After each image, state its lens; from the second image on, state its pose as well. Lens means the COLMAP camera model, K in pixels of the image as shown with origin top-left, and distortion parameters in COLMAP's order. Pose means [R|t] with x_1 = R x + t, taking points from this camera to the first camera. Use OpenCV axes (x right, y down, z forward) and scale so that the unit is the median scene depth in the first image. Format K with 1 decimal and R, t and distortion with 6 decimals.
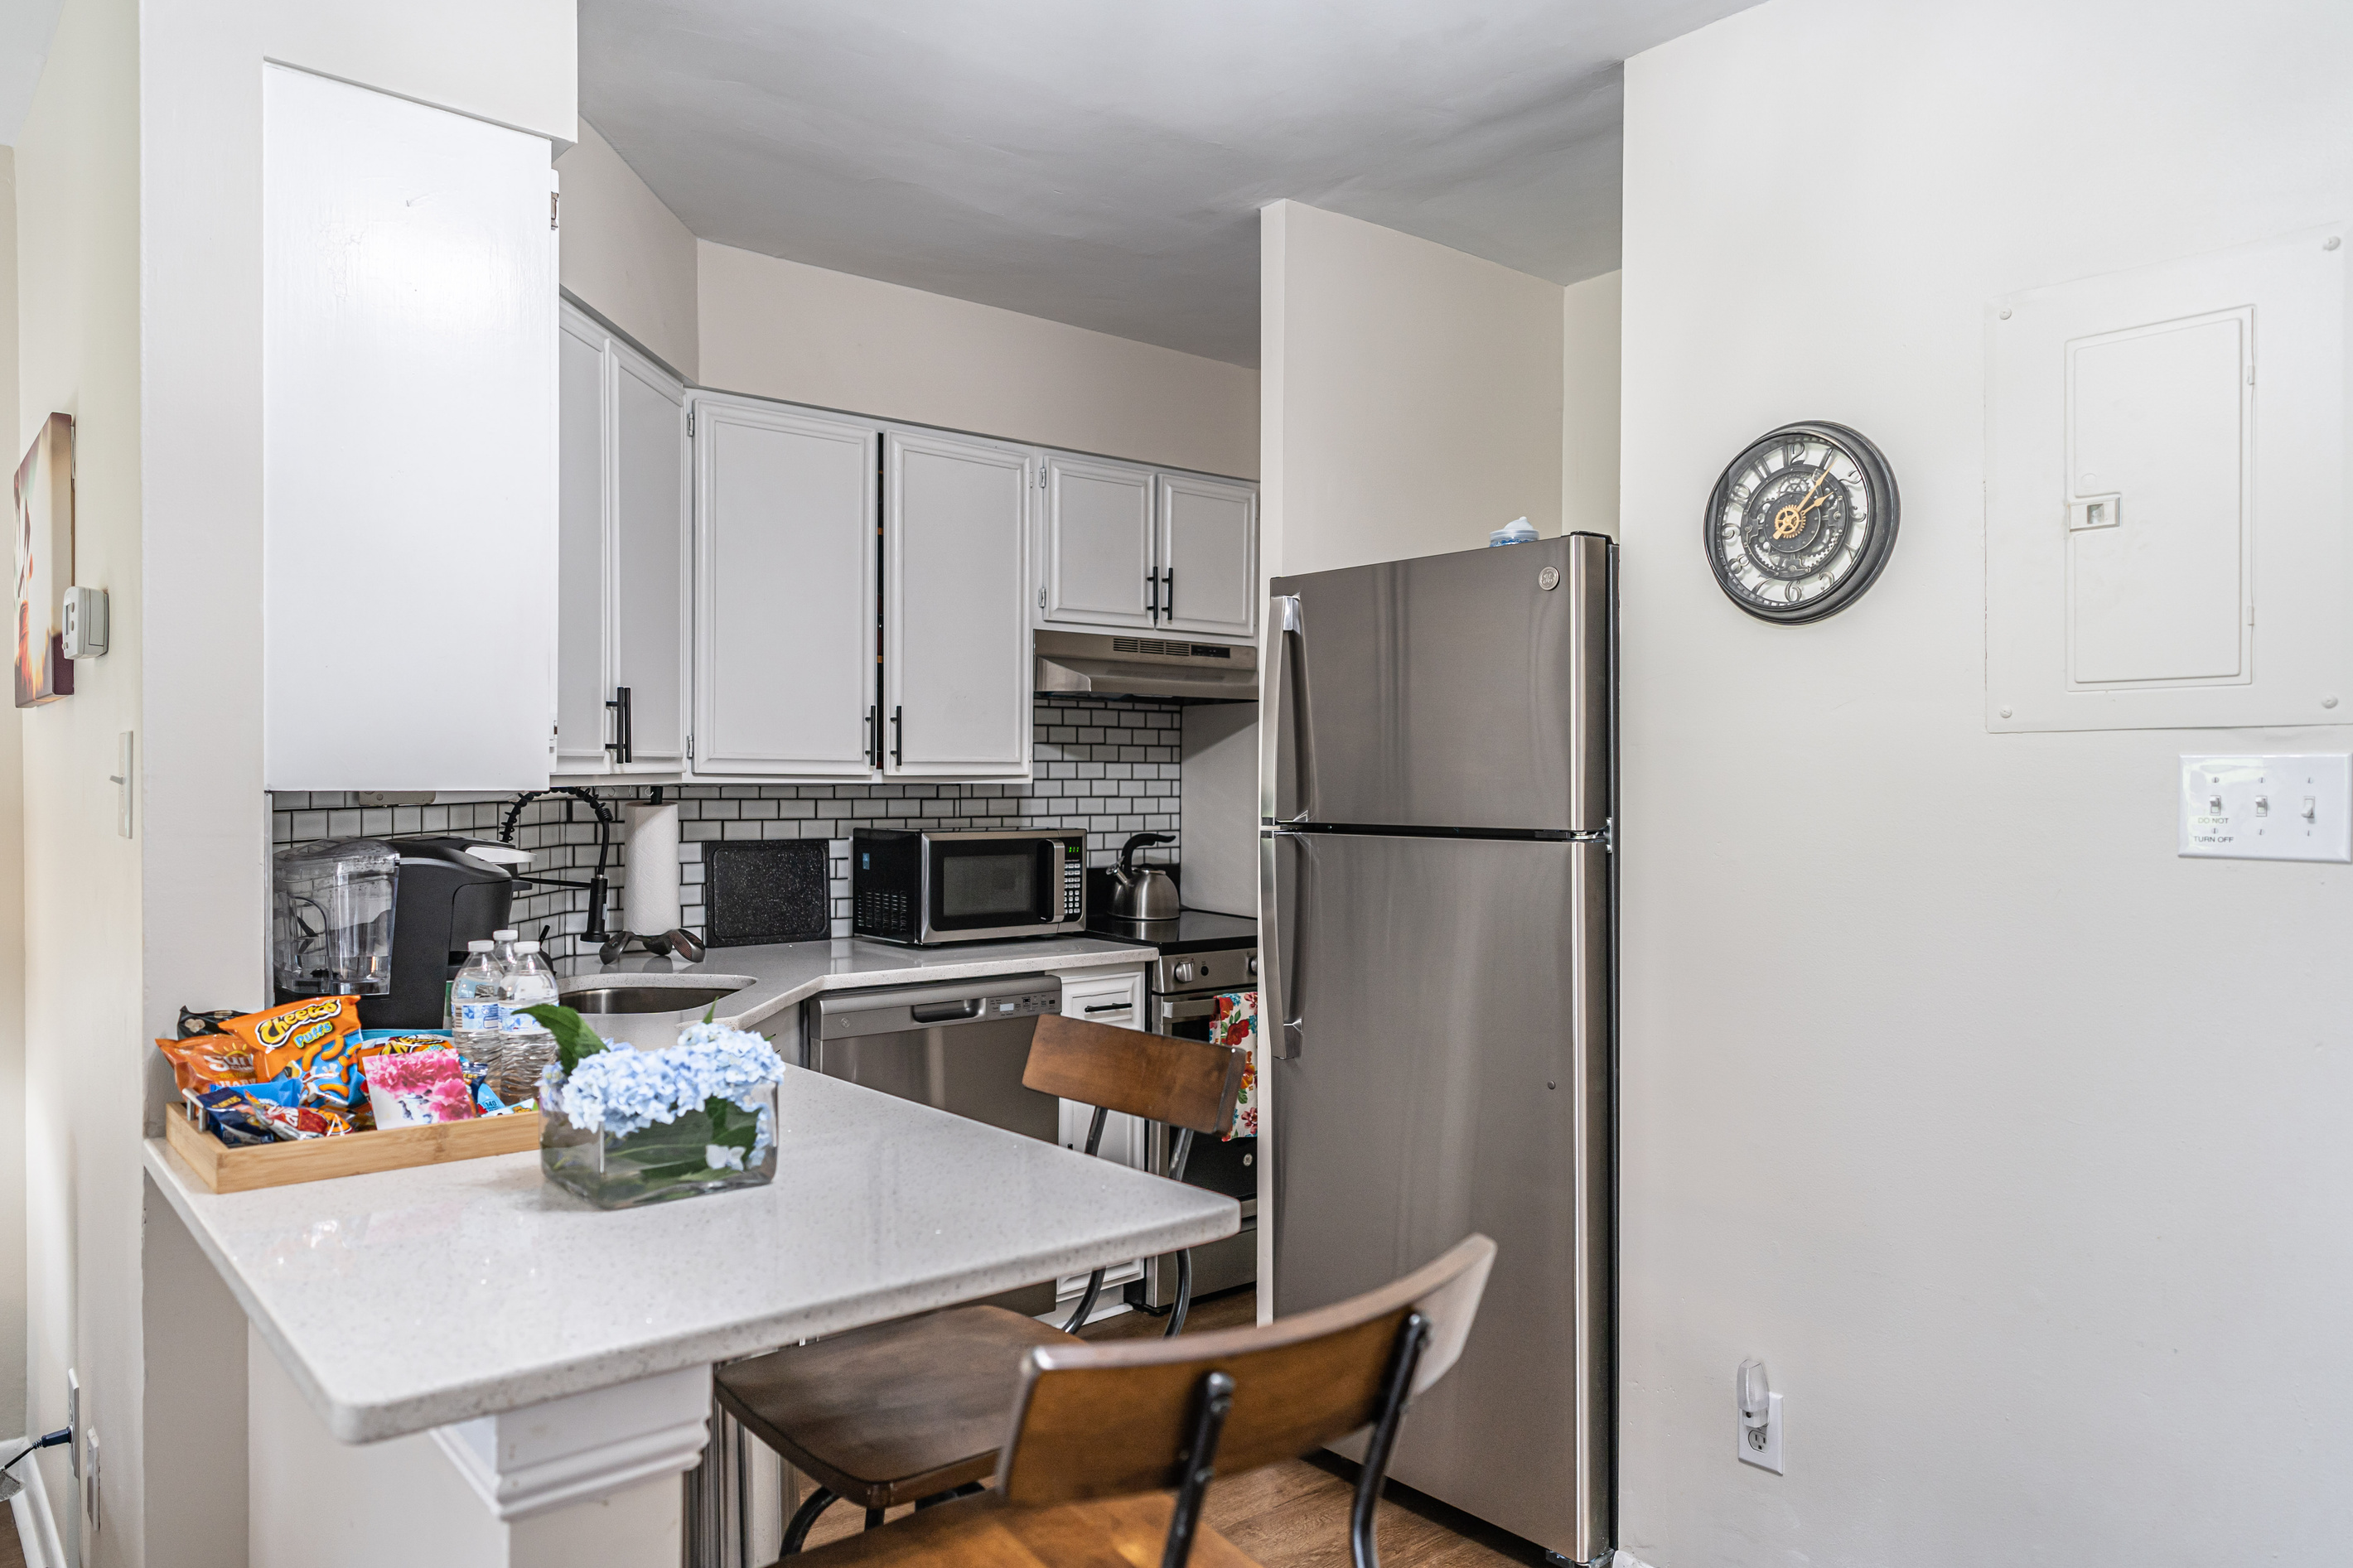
lens RADIAL K [[1587.9, 0, 1177.1], [0, 1587.9, 788.8], [0, 0, 1]] dist [-0.004461, 0.000458]
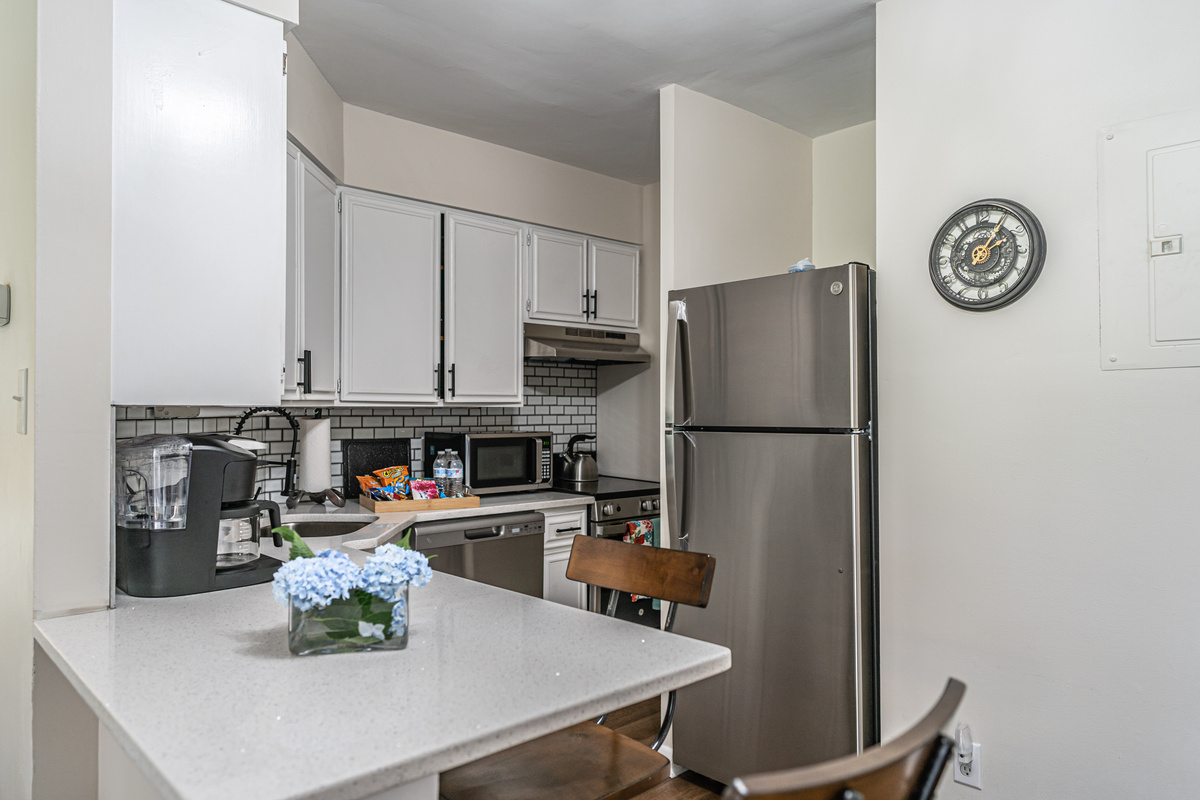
lens RADIAL K [[812.0, 0, 600.0], [0, 812.0, 400.0], [0, 0, 1]] dist [-0.001650, -0.001440]
pose [[0.998443, -0.003667, 0.055652, -0.072372], [0.004730, 0.999809, -0.018978, 0.008944], [-0.055572, 0.019212, 0.998270, 0.083484]]
